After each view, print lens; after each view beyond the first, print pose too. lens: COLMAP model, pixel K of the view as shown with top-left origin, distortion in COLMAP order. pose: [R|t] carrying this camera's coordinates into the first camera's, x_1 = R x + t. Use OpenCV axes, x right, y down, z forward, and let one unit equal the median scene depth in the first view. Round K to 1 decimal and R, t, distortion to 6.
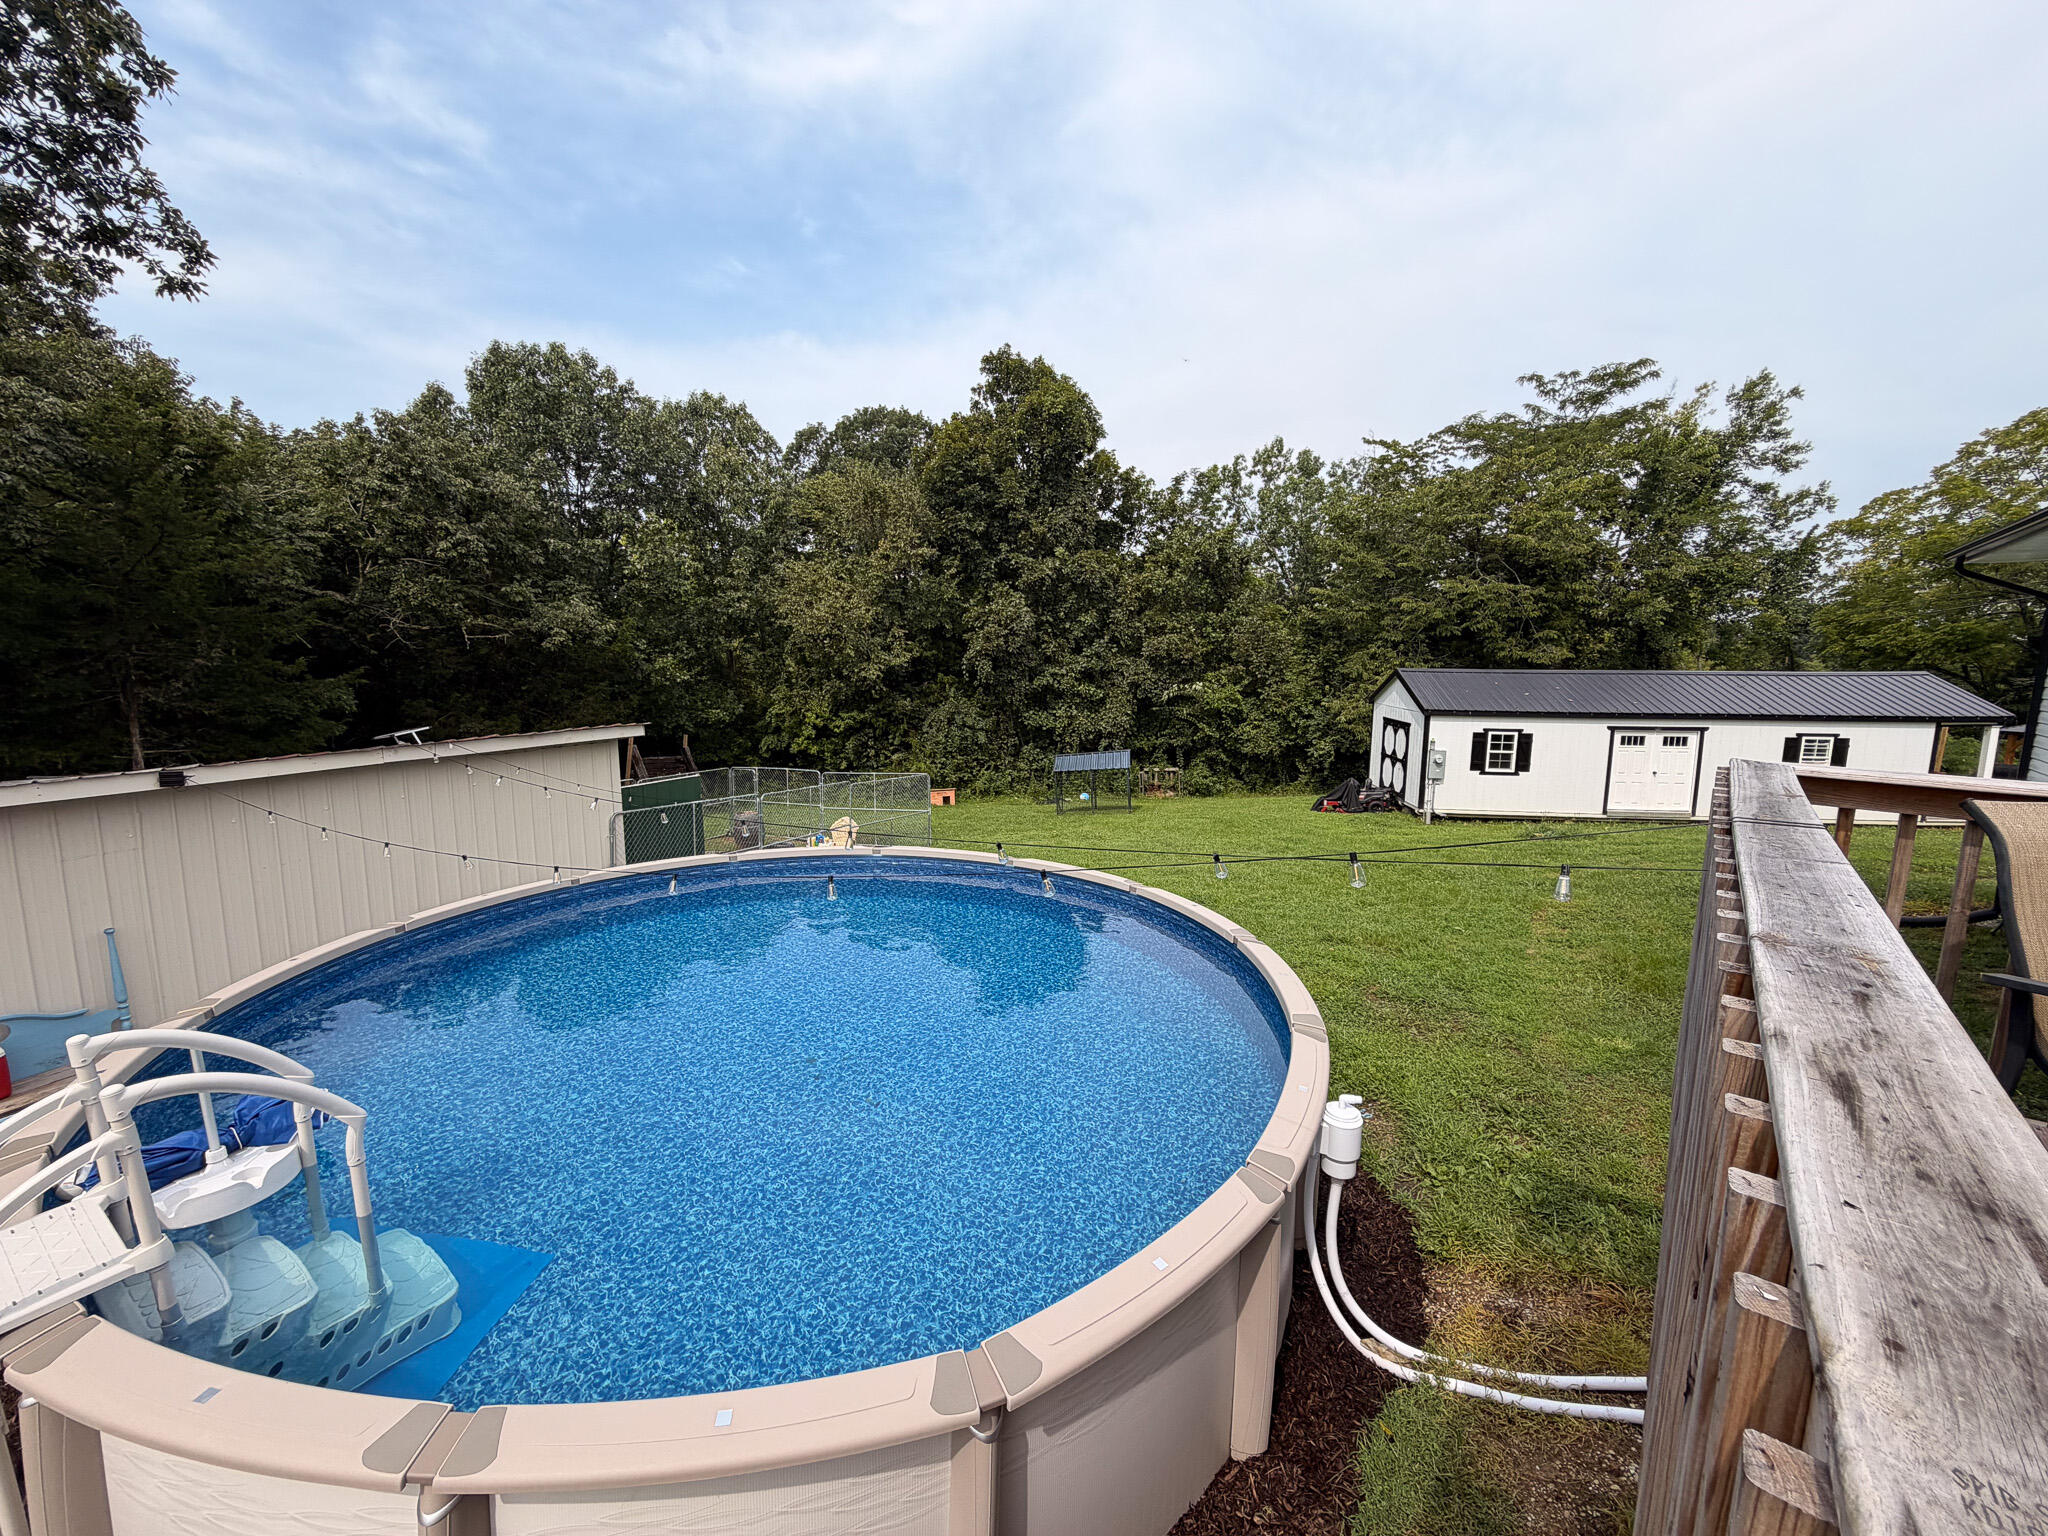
lens RADIAL K [[817.8, 0, 1024.4], [0, 817.8, 765.2], [0, 0, 1]] dist [0.000216, -0.000128]
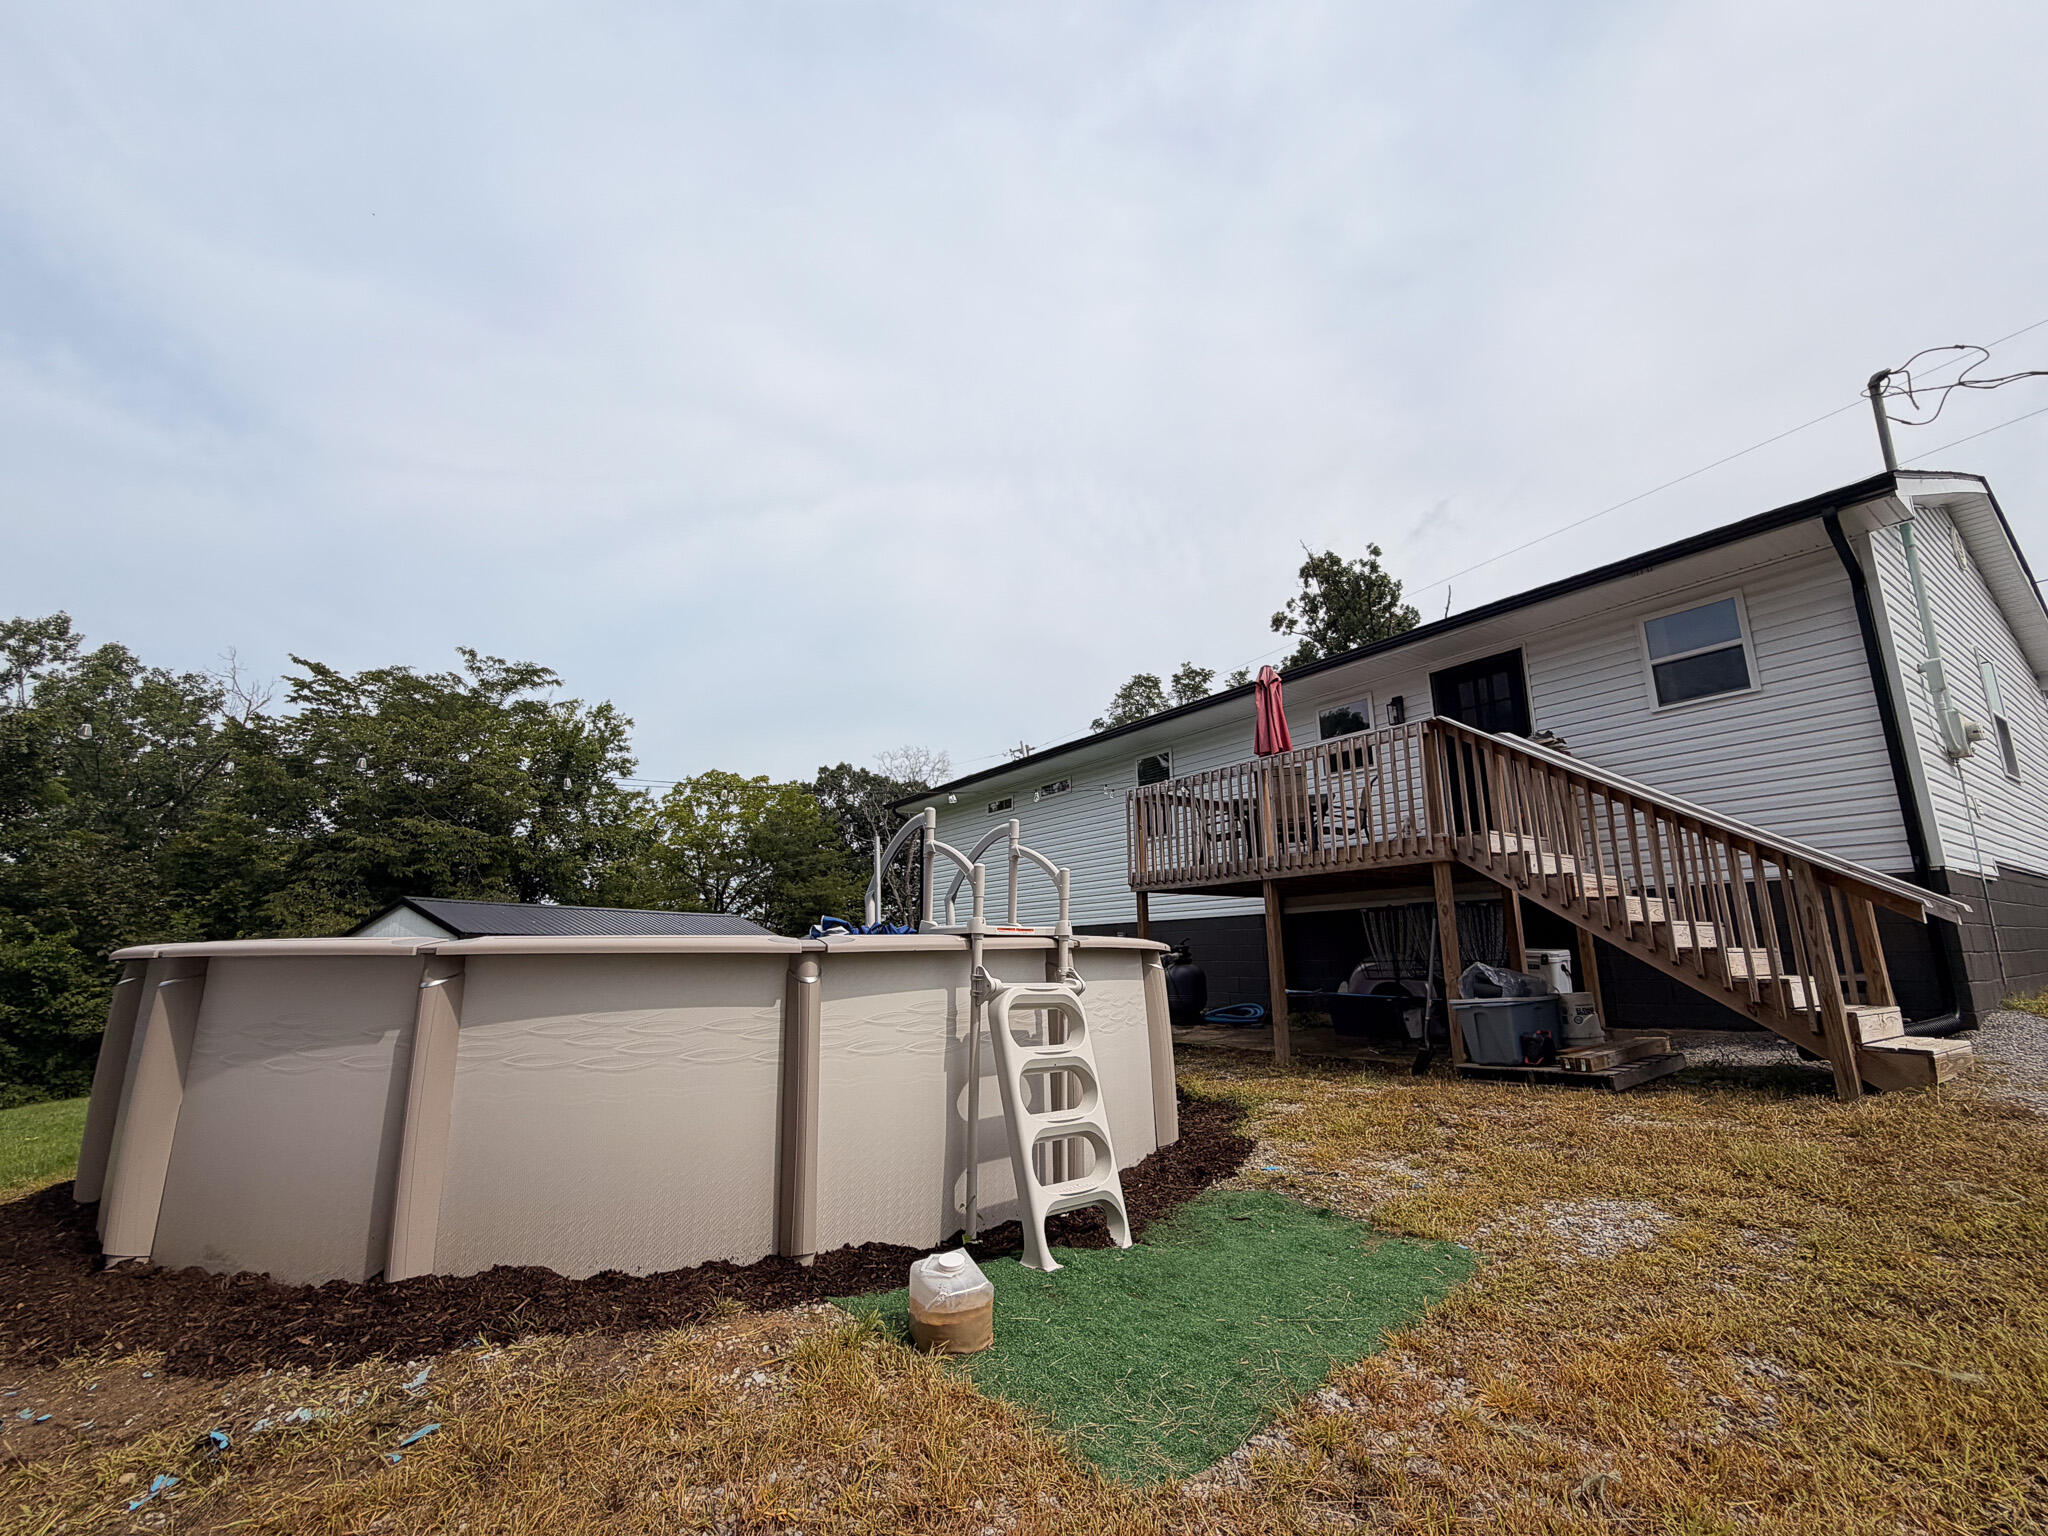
lens RADIAL K [[902.8, 0, 1024.0], [0, 902.8, 768.0], [0, 0, 1]] dist [0.003108, 0.000145]
pose [[0.256445, 0.192491, 0.947197, -0.273022], [0.155450, 0.958998, -0.236976, 0.071021], [-0.953976, 0.208013, 0.216008, 0.050152]]
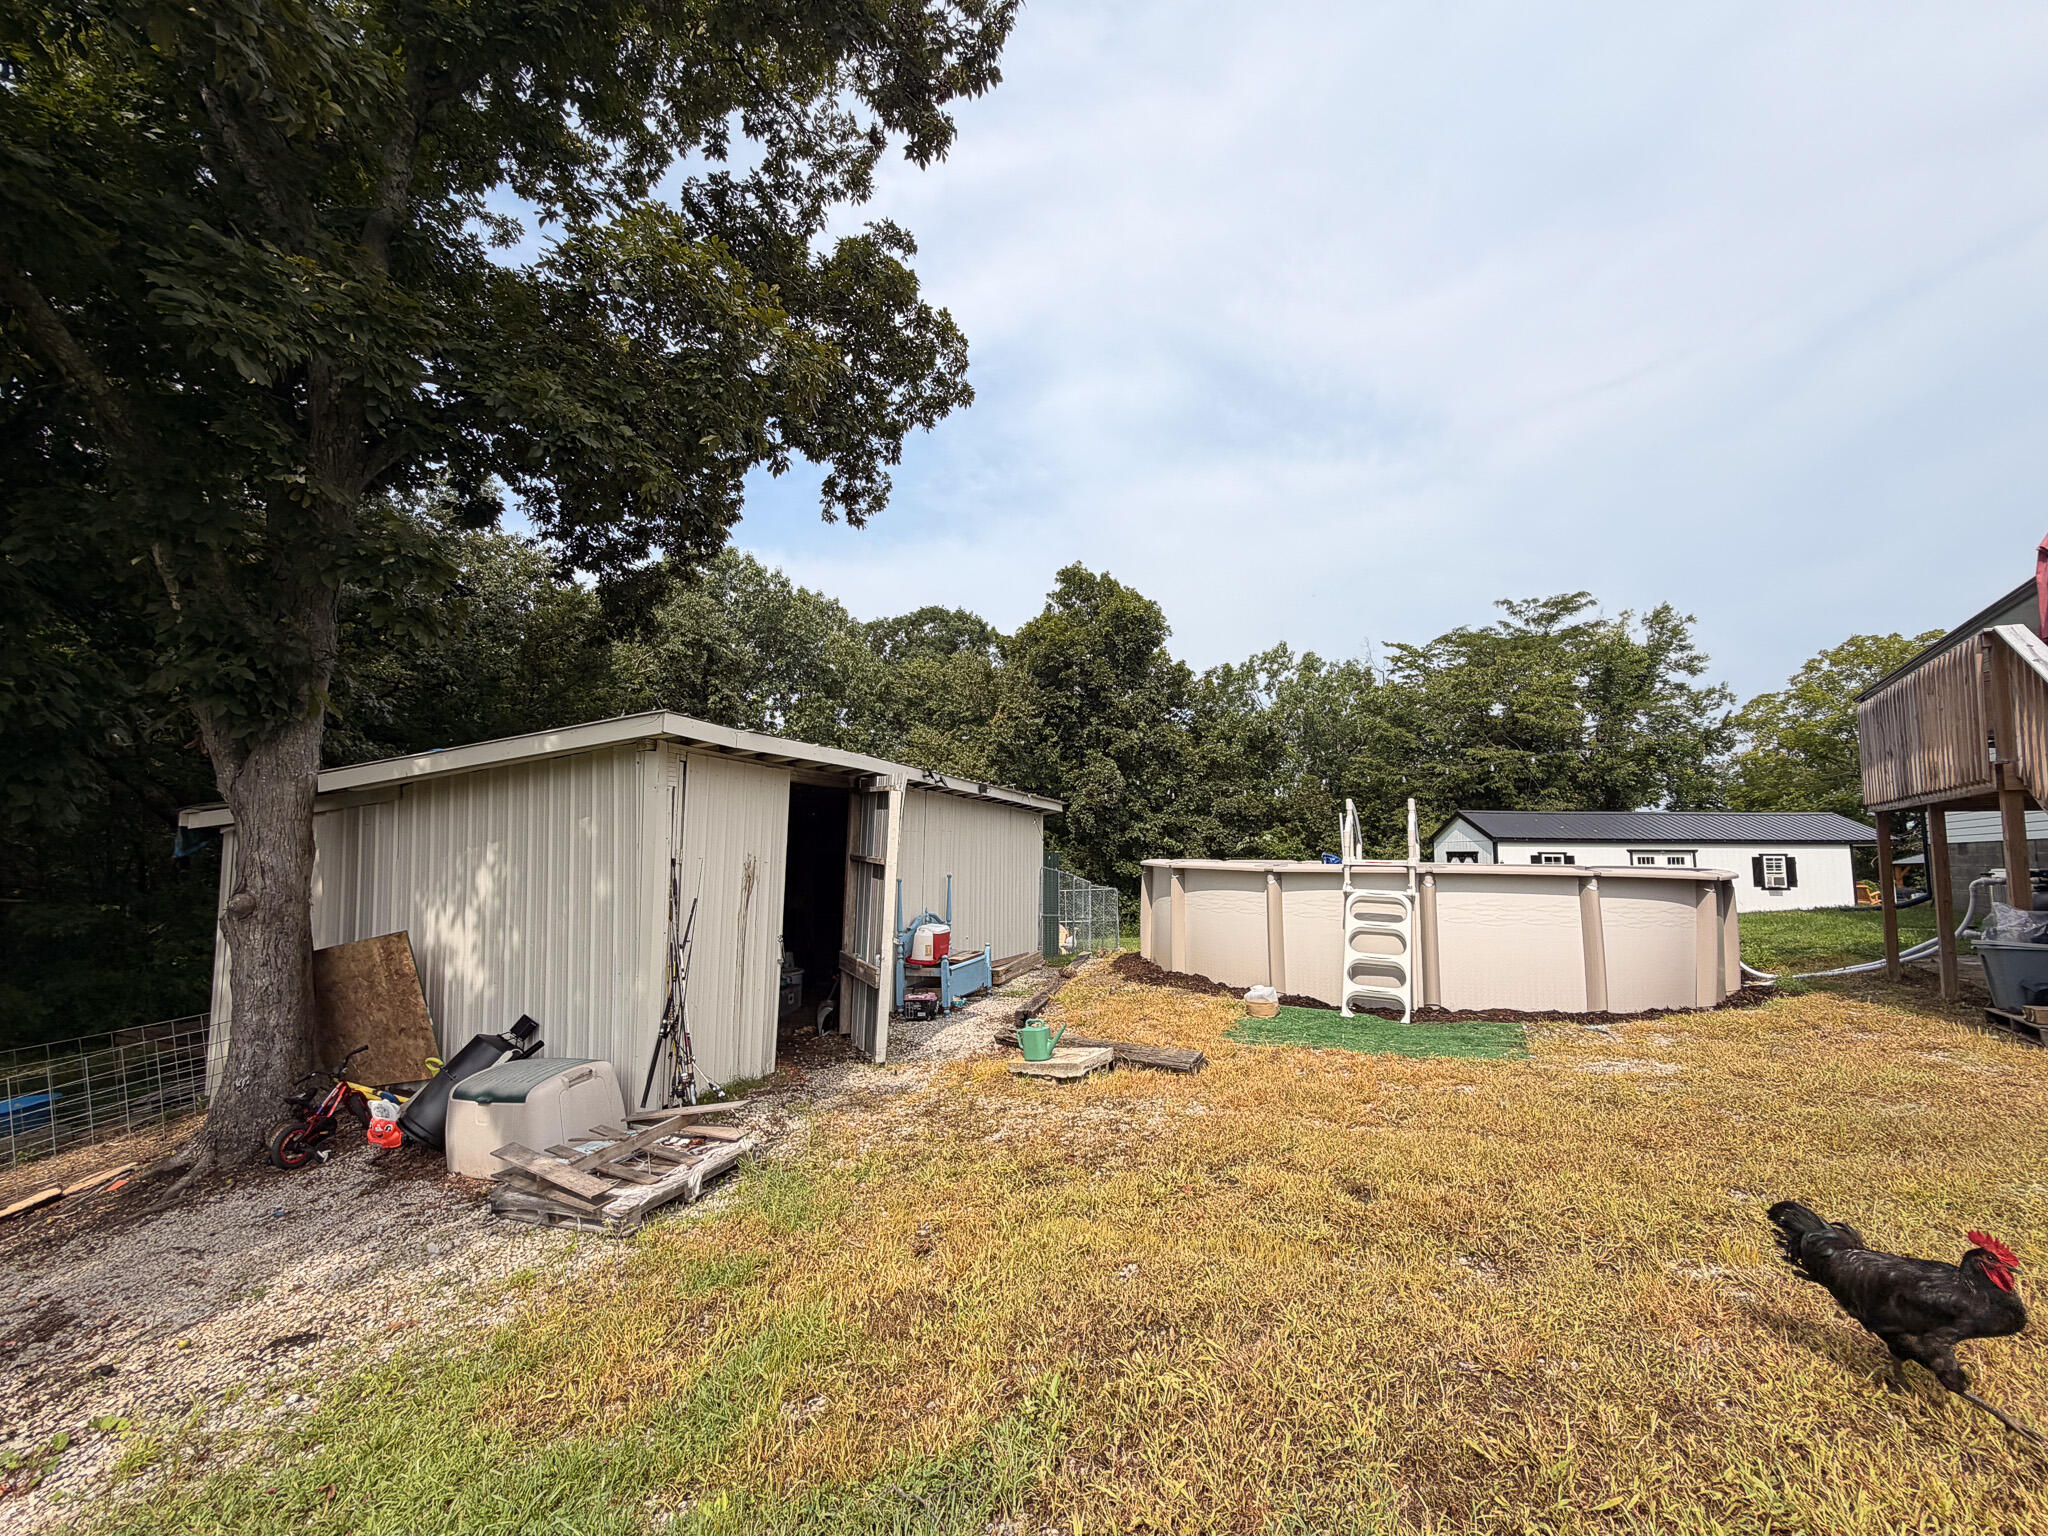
lens RADIAL K [[881.6, 0, 1024.0], [0, 881.6, 768.0], [0, 0, 1]] dist [0.004431, 0.000461]
pose [[0.993018, 0.013365, 0.117204, -0.274336], [0.015007, 0.971175, -0.237894, 0.097941], [-0.117005, 0.237992, 0.964194, -0.188173]]
